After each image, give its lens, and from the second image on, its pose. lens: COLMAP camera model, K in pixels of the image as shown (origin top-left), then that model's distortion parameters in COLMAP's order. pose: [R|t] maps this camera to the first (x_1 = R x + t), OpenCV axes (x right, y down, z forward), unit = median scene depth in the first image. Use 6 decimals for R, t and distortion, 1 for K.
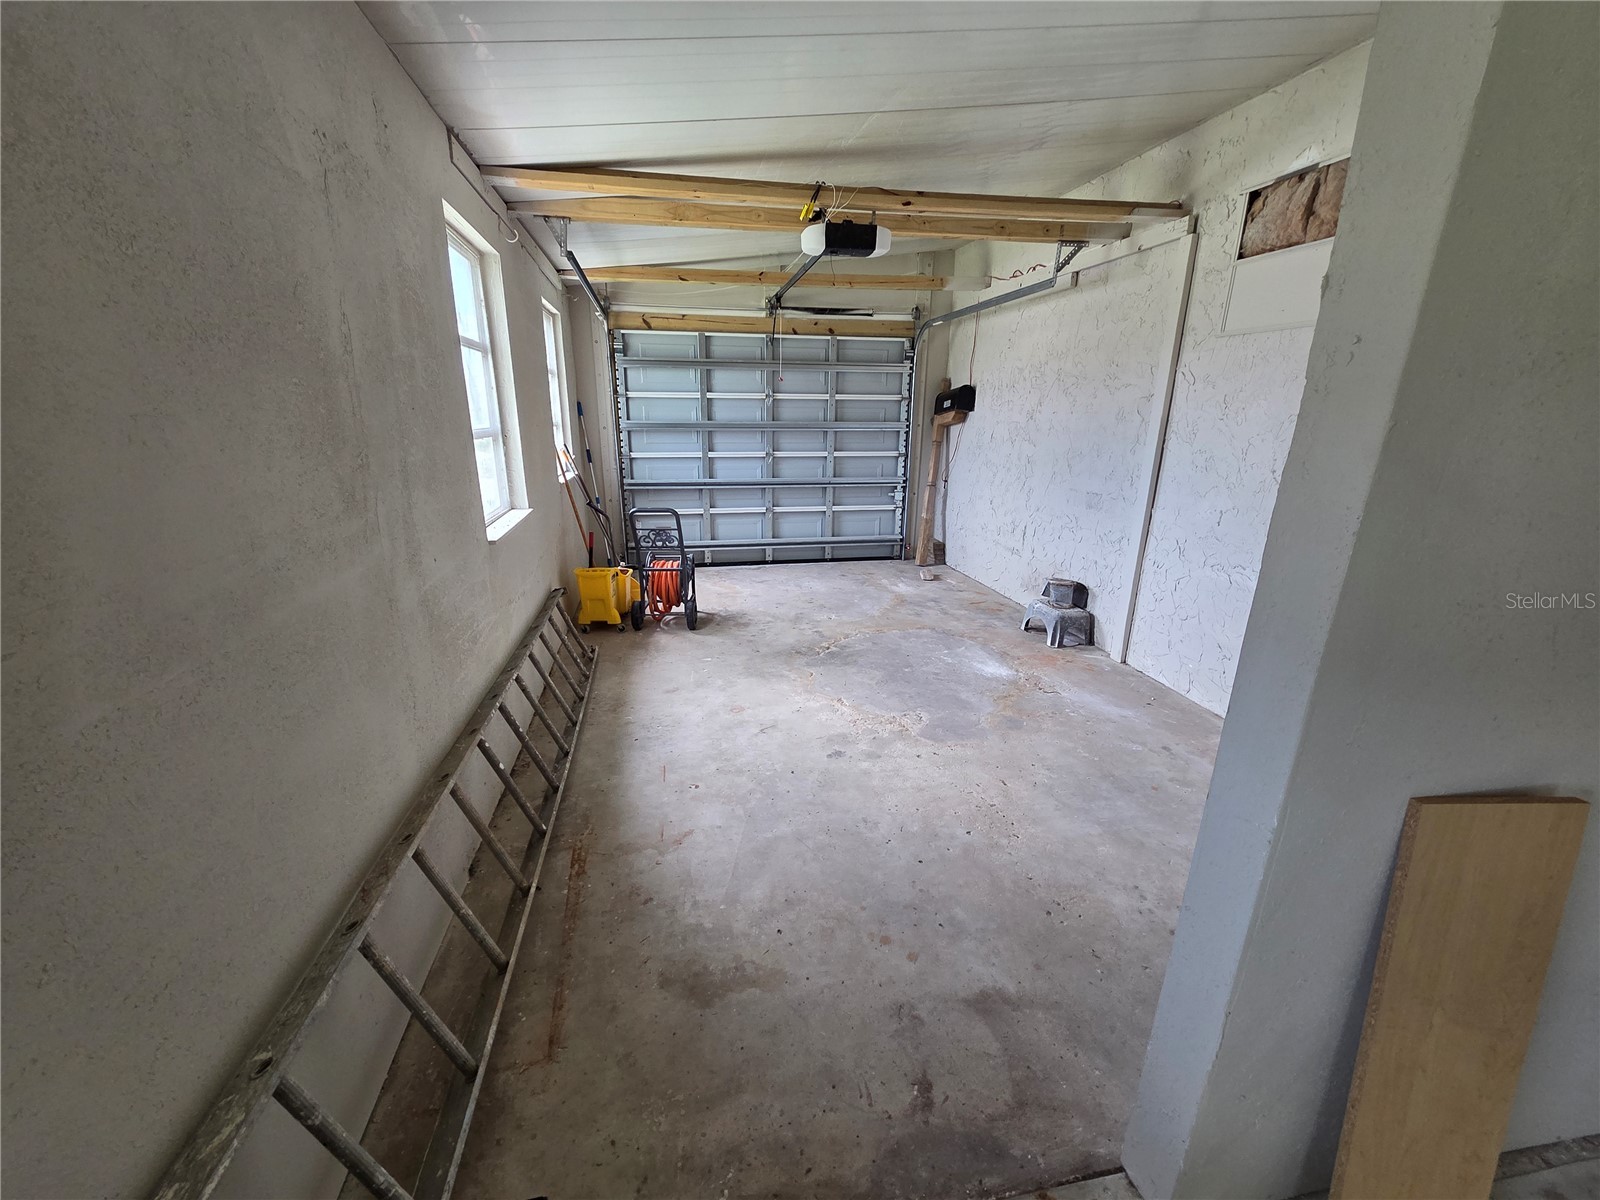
lens RADIAL K [[656.5, 0, 794.0], [0, 656.5, 606.8], [0, 0, 1]] dist [0.000709, -0.000425]
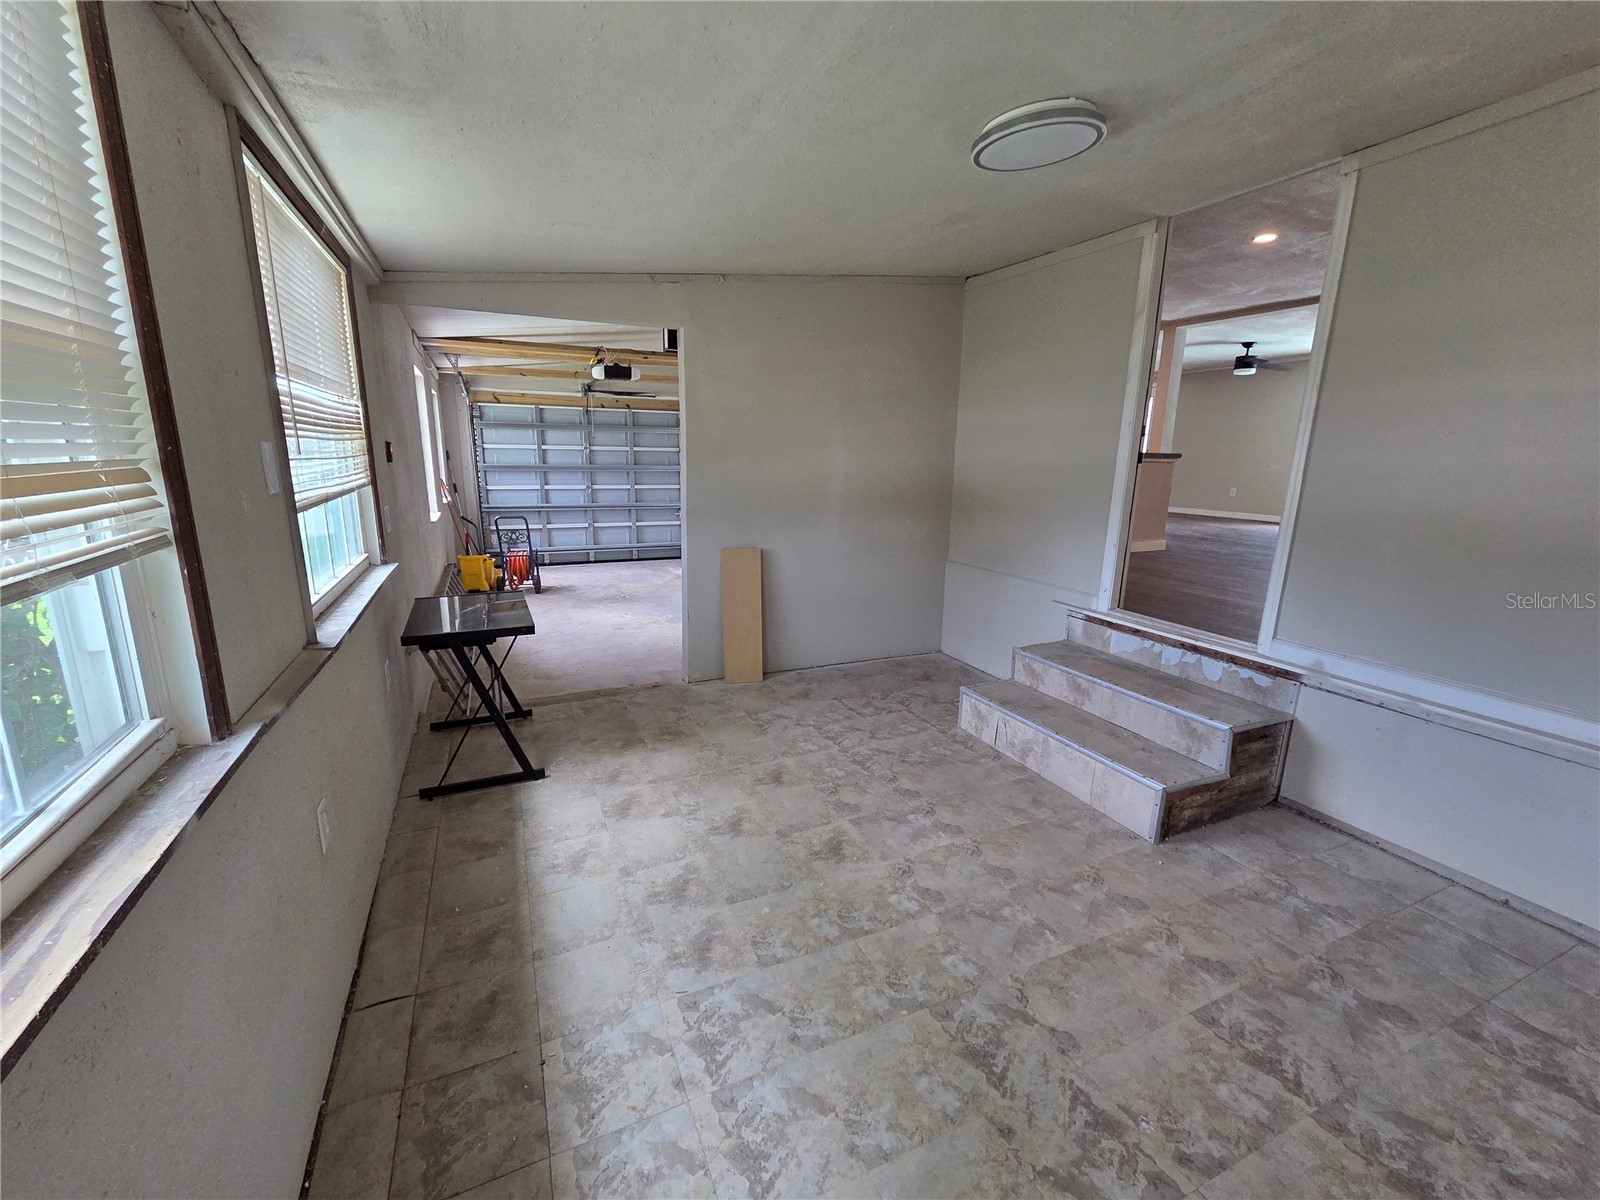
lens RADIAL K [[656.5, 0, 799.6], [0, 656.5, 603.9], [0, 0, 1]] dist [0.000709, -0.000425]
pose [[0.970890, -0.044760, 0.235305, 0.065515], [0.060940, 0.996218, -0.061940, 0.153602], [-0.231643, 0.074477, 0.969946, -0.532193]]
